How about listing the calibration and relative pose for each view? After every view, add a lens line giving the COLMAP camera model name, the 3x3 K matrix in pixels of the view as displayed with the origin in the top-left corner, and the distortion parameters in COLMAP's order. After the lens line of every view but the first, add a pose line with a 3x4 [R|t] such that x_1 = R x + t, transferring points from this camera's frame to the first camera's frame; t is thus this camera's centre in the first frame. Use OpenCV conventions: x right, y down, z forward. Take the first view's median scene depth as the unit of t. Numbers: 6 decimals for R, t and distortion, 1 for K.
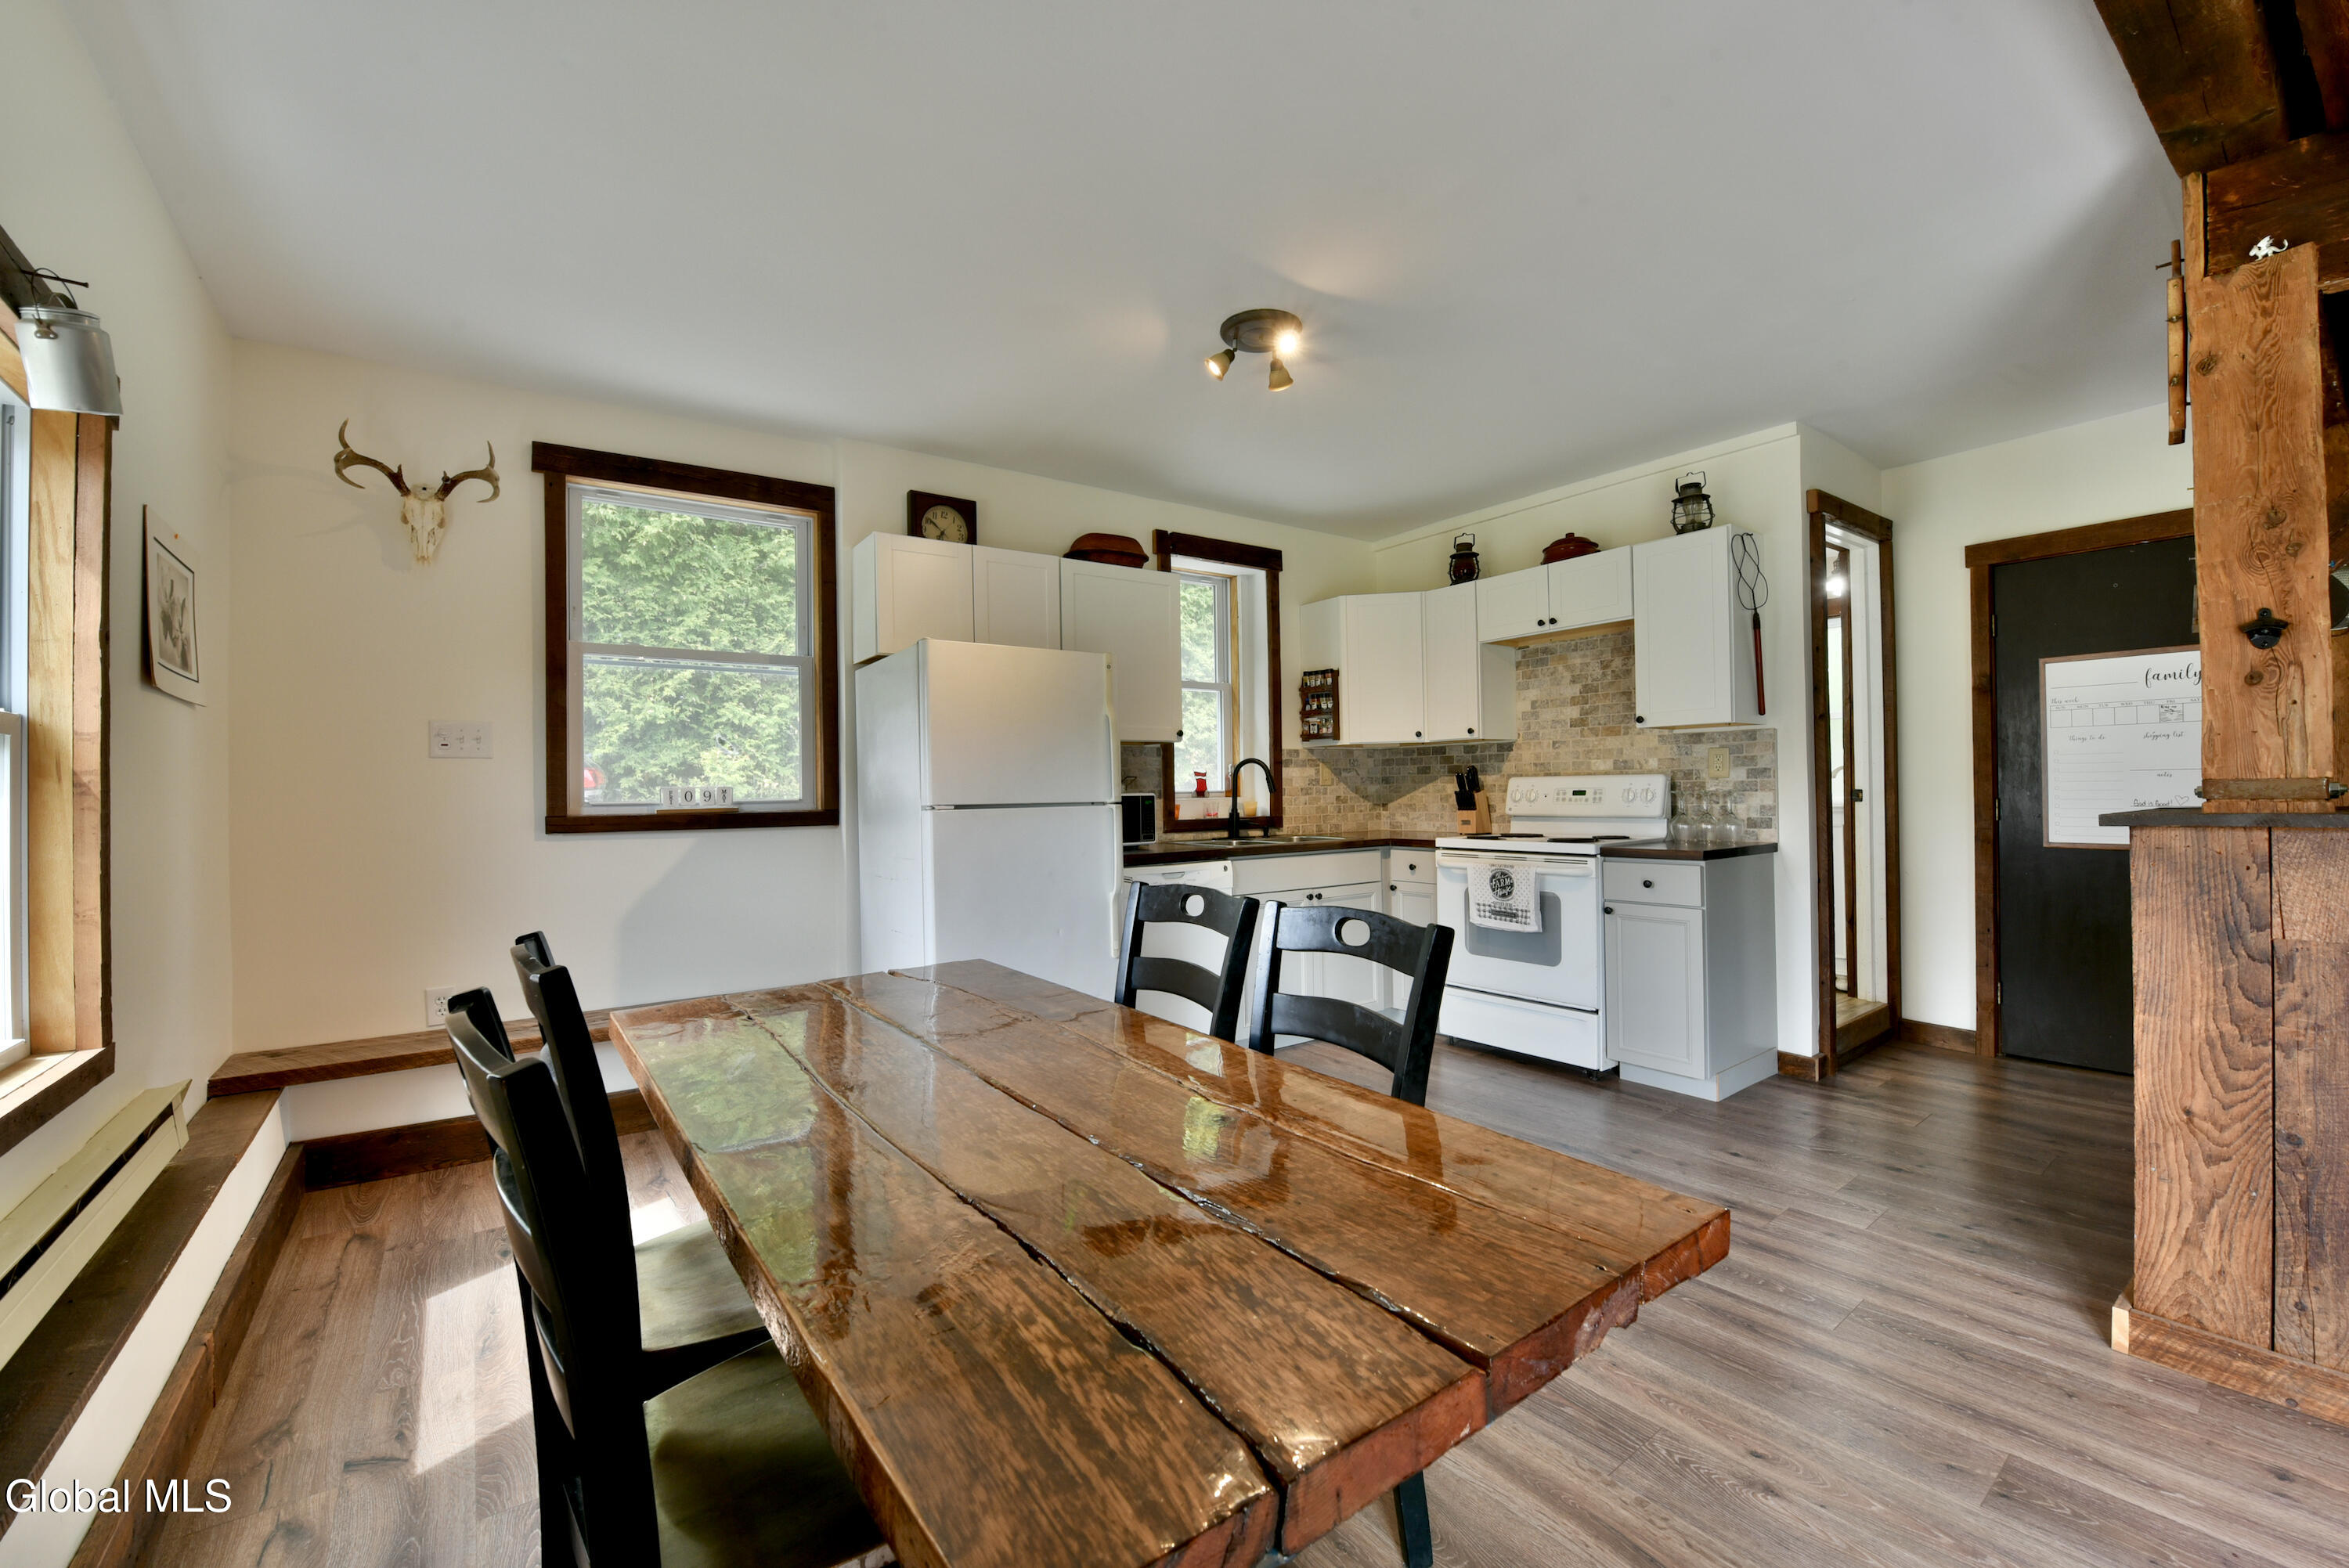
lens RADIAL K [[950.7, 0, 1180.2], [0, 950.7, 783.0], [0, 0, 1]] dist [-0.011005, -0.003988]
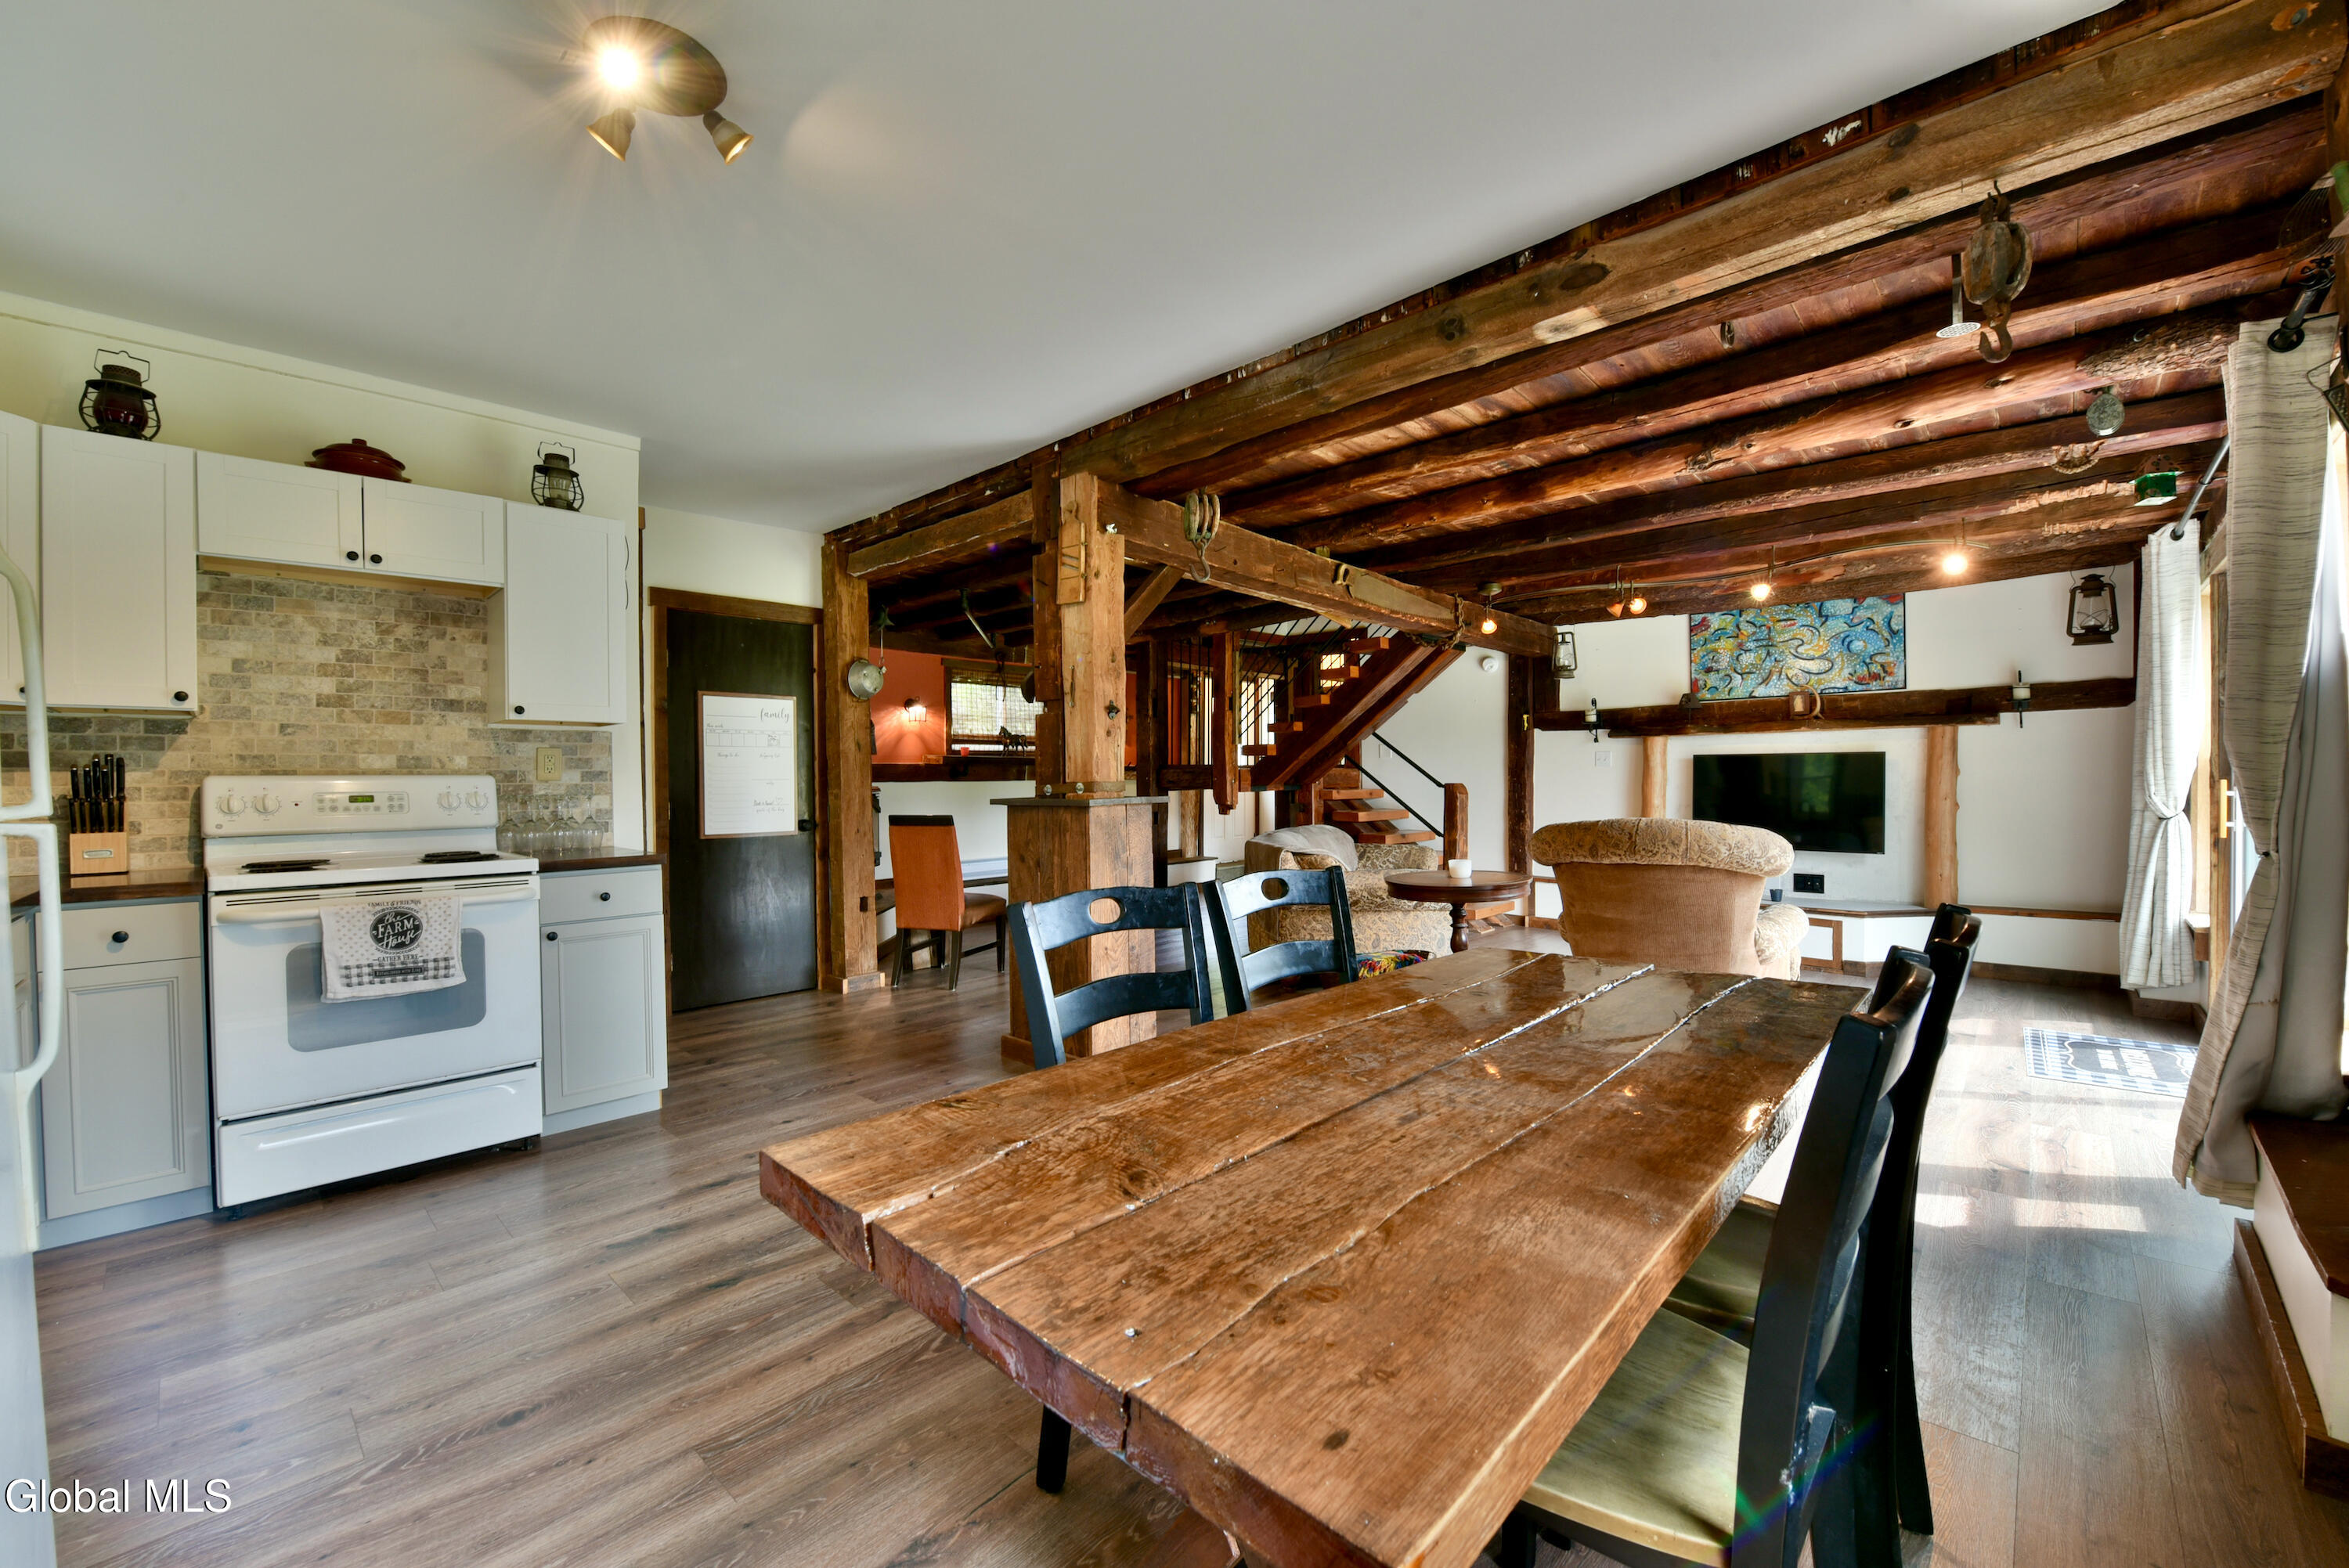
lens RADIAL K [[936.1, 0, 1178.5], [0, 936.1, 786.5], [0, 0, 1]] dist [-0.014510, -0.004228]
pose [[-0.170293, 0.010819, 0.985334, -0.372839], [0.005722, 0.999934, -0.009990, 0.011206], [-0.985377, 0.003937, -0.170344, 0.491567]]
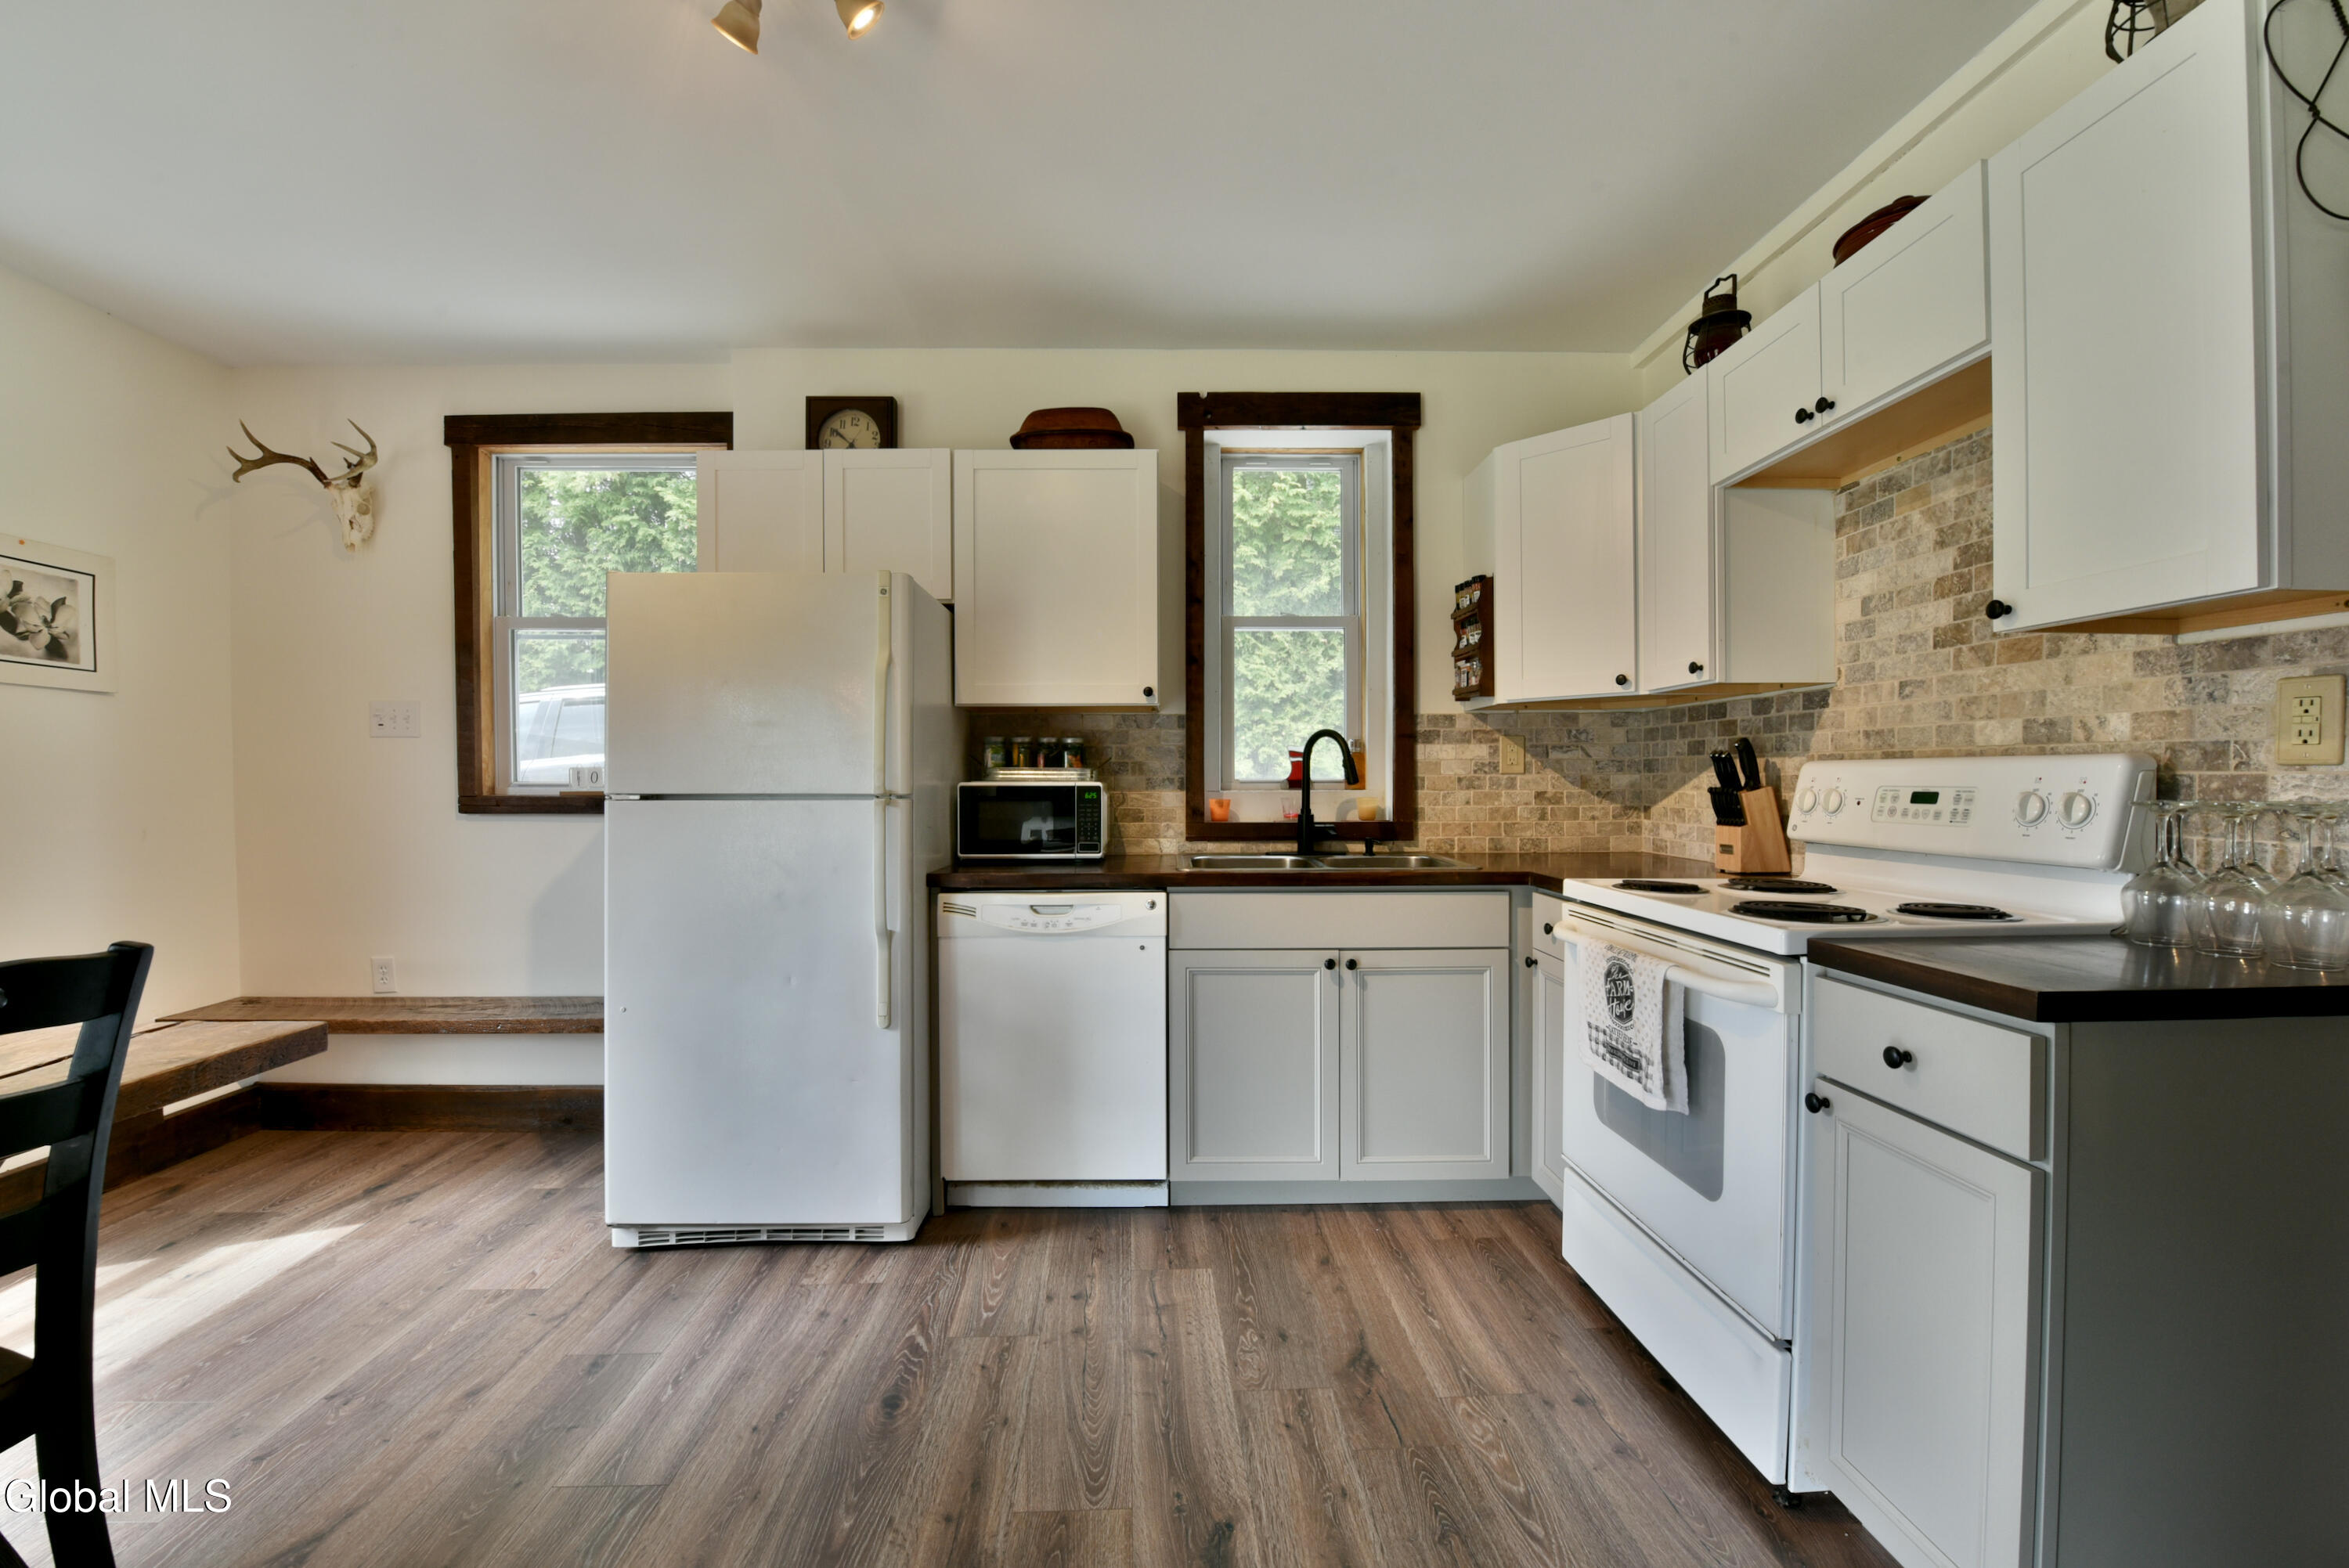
lens RADIAL K [[971.1, 0, 1174.5], [0, 971.1, 784.0], [0, 0, 1]] dist [-0.016610, -0.003210]
pose [[0.824811, 0.017686, -0.565132, 0.376191], [-0.007199, 0.999758, 0.020781, -0.002425], [0.565363, -0.013072, 0.824739, 0.435339]]
